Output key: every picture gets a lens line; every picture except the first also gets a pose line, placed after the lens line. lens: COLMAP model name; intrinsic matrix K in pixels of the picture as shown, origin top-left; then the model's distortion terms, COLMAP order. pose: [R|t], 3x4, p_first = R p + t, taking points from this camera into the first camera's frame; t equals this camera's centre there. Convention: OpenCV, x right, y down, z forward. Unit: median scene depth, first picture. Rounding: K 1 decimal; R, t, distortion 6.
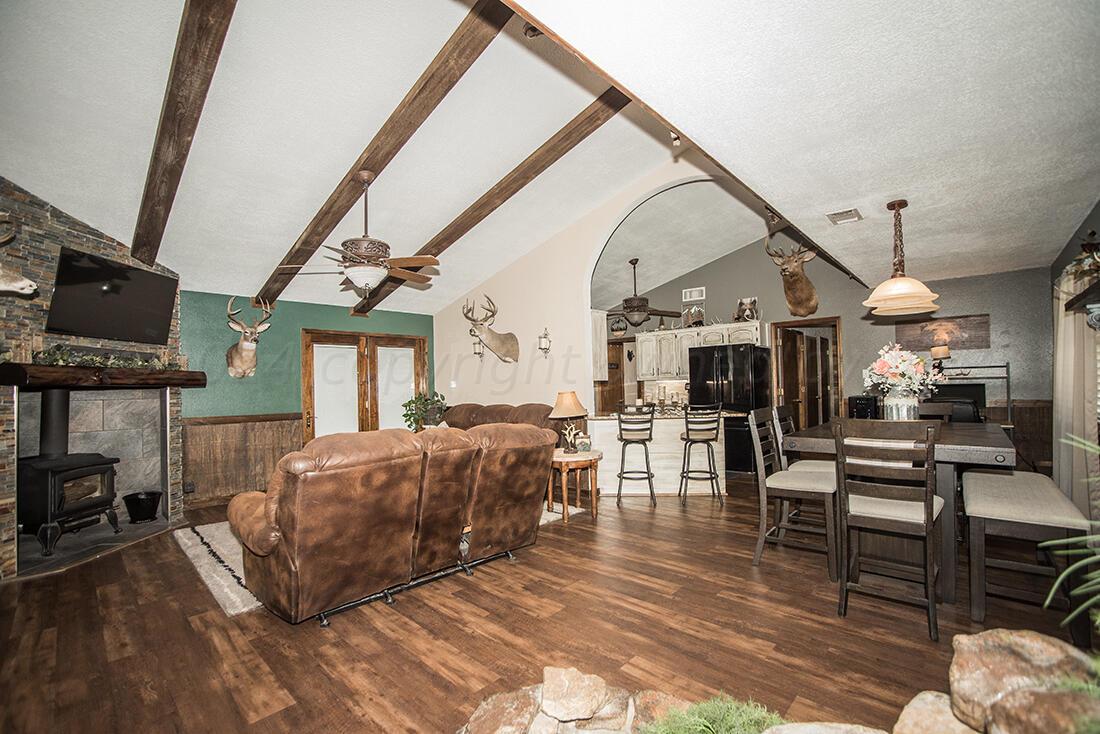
lens RADIAL K [[480.2, 0, 541.1], [0, 480.2, 372.4], [0, 0, 1]] dist [-0.047988, 0.013386]
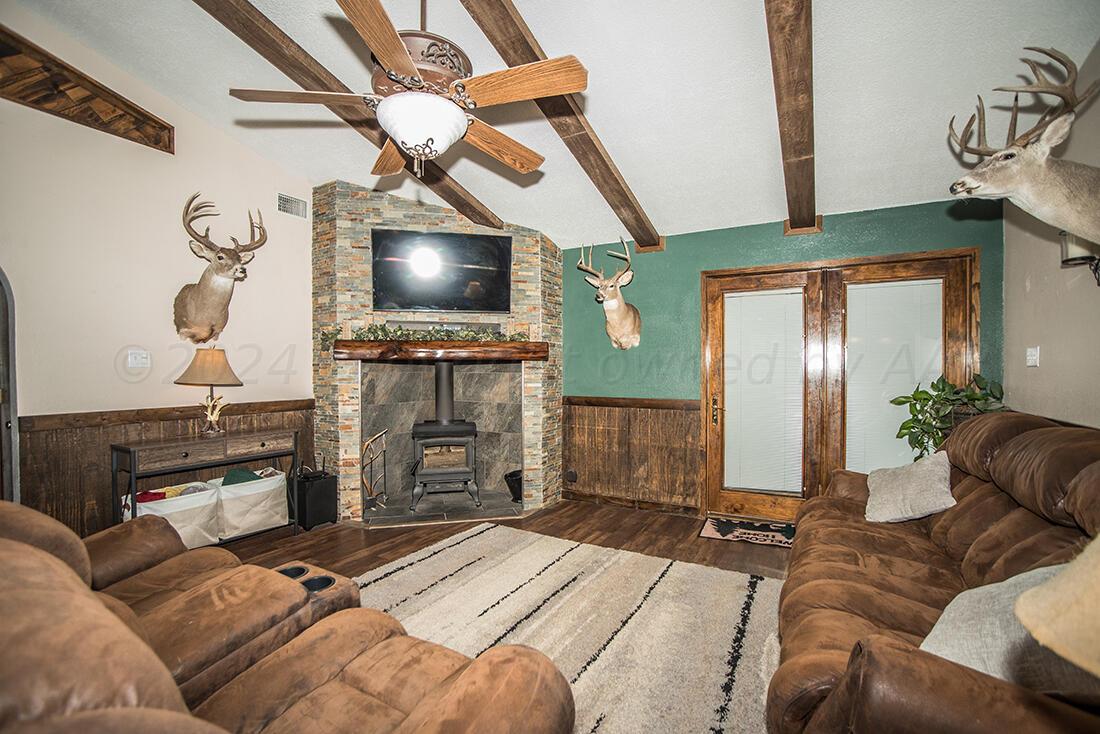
lens RADIAL K [[480.2, 0, 567.6], [0, 480.2, 375.1], [0, 0, 1]] dist [-0.047988, 0.013386]
pose [[0.258520, 0.034271, -0.965398, 0.071104], [0.025238, 0.998790, 0.042215, 0.014013], [0.965676, -0.035278, 0.257342, 0.534102]]
